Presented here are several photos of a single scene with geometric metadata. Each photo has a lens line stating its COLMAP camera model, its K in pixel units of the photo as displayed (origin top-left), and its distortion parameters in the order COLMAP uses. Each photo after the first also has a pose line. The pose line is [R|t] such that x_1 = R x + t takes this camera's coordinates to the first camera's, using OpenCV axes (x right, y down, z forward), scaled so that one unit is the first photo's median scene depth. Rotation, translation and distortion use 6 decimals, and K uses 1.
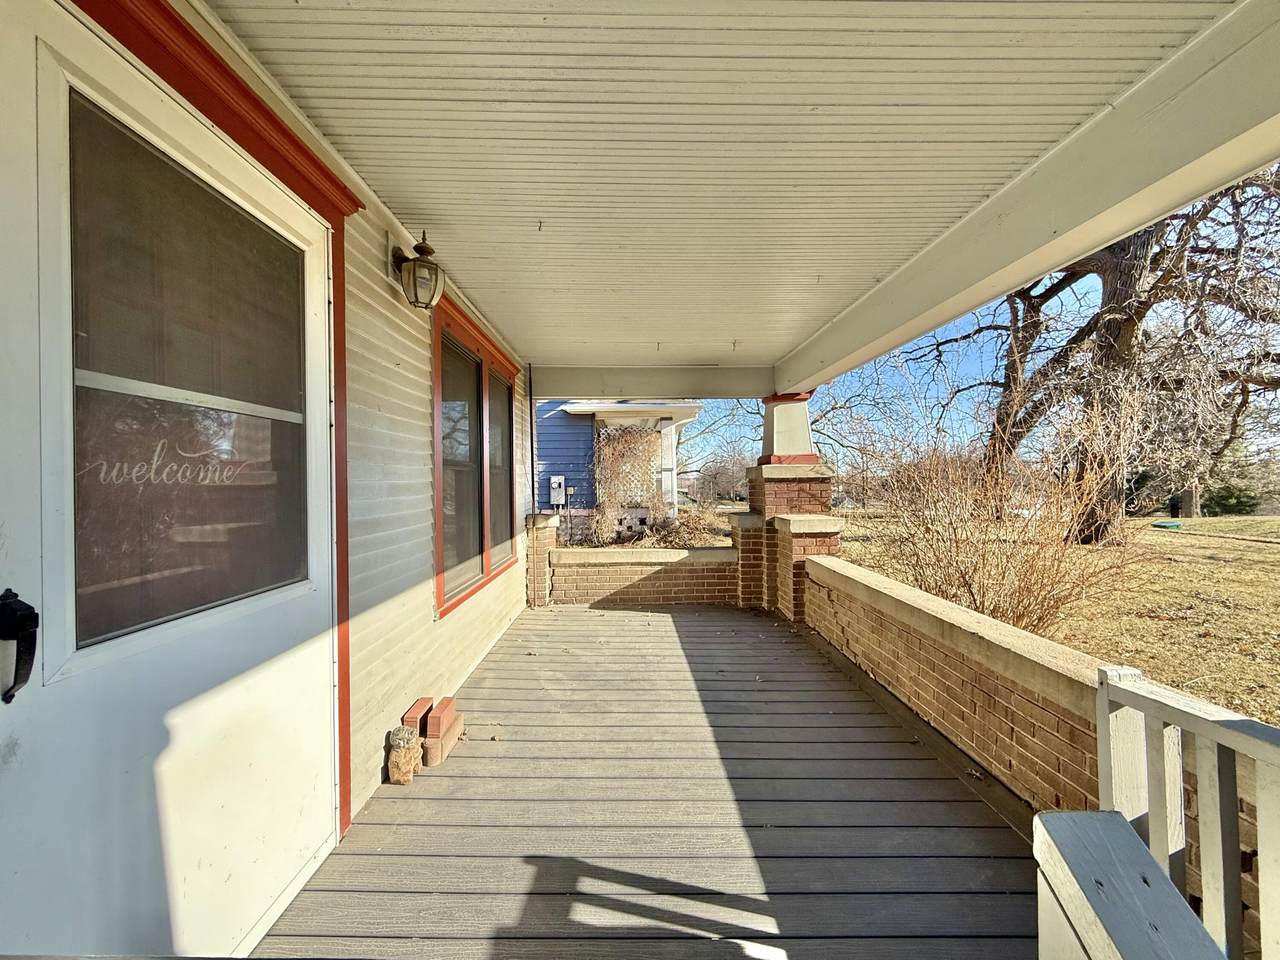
lens RADIAL K [[508.3, 0, 640.0], [0, 508.3, 480.0], [0, 0, 1]] dist [0.001329, 0.000216]
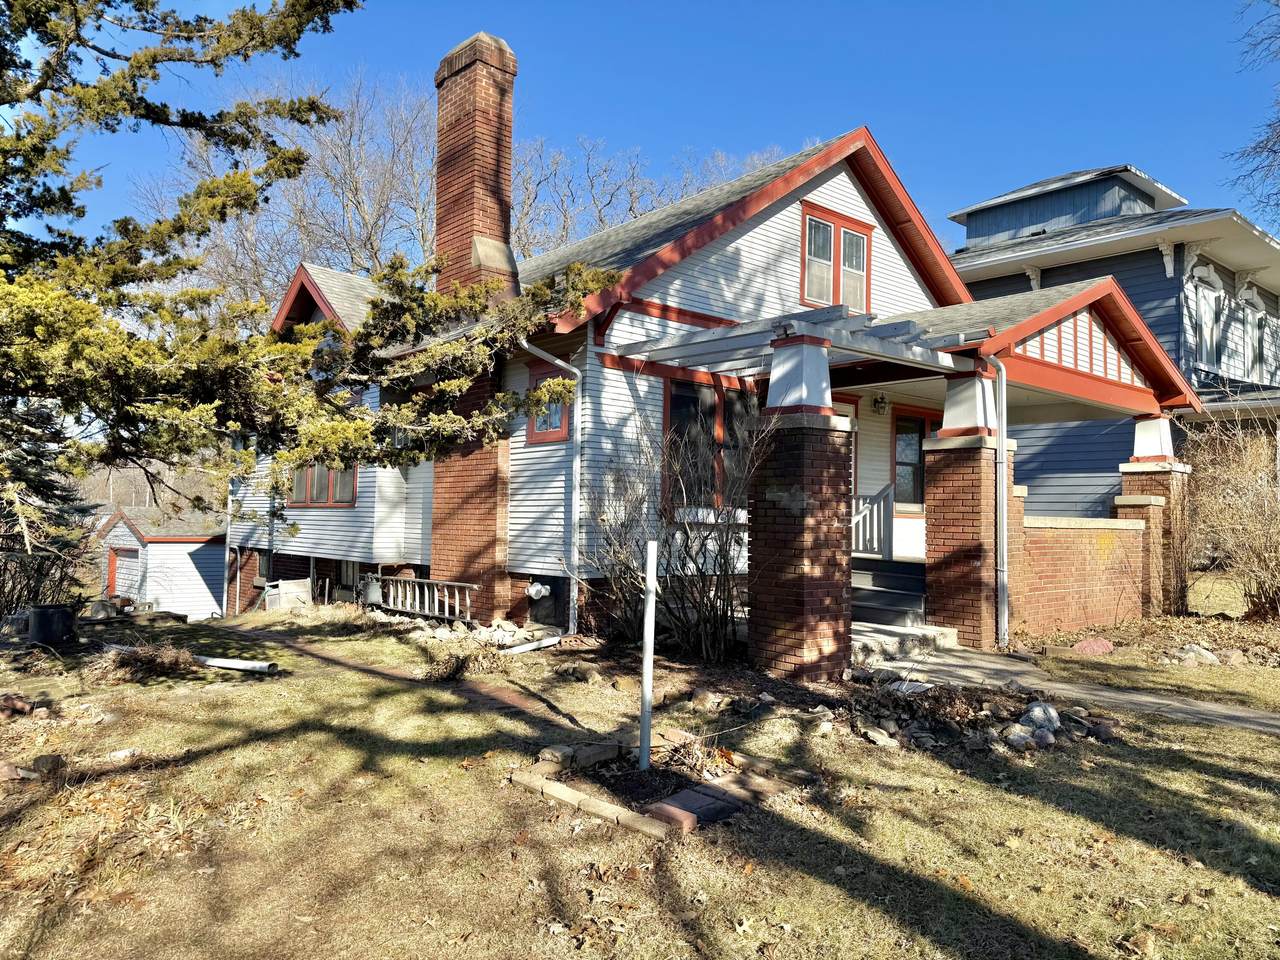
lens RADIAL K [[940.2, 0, 640.0], [0, 940.2, 480.0], [0, 0, 1]] dist [0.124865, -0.000569]
pose [[0.641377, -0.008320, -0.767181, 2.601594], [-0.027250, 0.999063, -0.033617, 0.264453], [0.766742, 0.042466, 0.640549, -3.272046]]
